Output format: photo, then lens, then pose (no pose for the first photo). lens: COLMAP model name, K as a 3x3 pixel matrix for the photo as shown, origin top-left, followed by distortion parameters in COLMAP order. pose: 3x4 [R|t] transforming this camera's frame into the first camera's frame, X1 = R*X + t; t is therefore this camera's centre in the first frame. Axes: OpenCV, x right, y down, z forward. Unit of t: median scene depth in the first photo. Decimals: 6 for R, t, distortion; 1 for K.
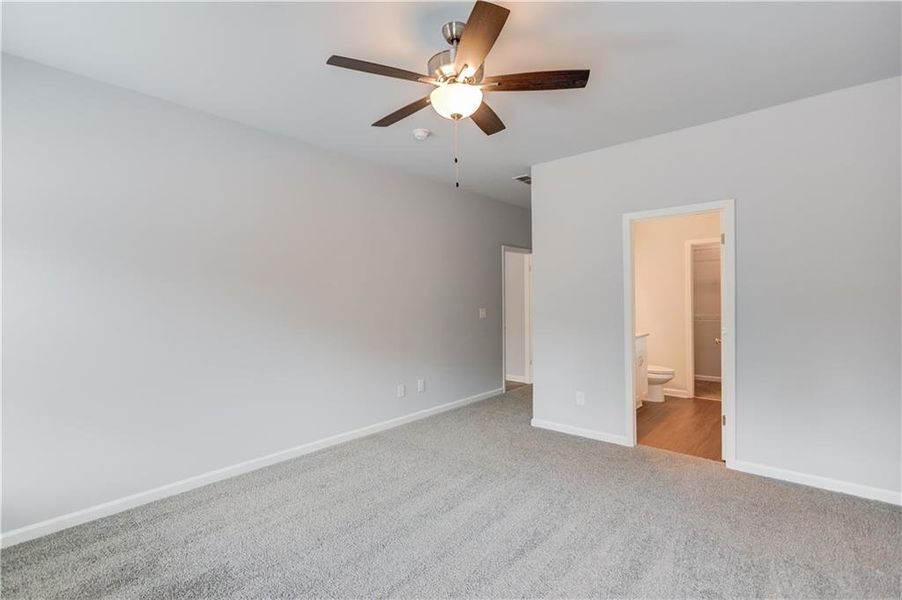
lens RADIAL K [[417.1, 0, 451.0], [0, 417.1, 300.0], [0, 0, 1]] dist [-0.023046, 0.000223]
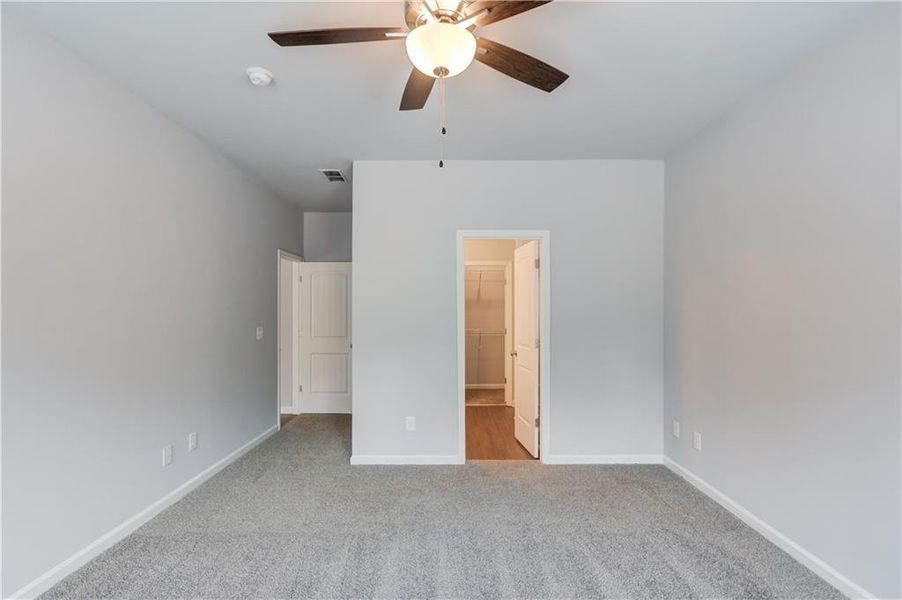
lens RADIAL K [[427.8, 0, 451.0], [0, 427.8, 312.9], [0, 0, 1]] dist [-0.017281, 0.000166]
pose [[0.758429, 0.004013, 0.651743, -0.222086], [-0.002496, 0.999992, -0.003253, -0.006339], [-0.651751, 0.000840, 0.758433, 0.202182]]
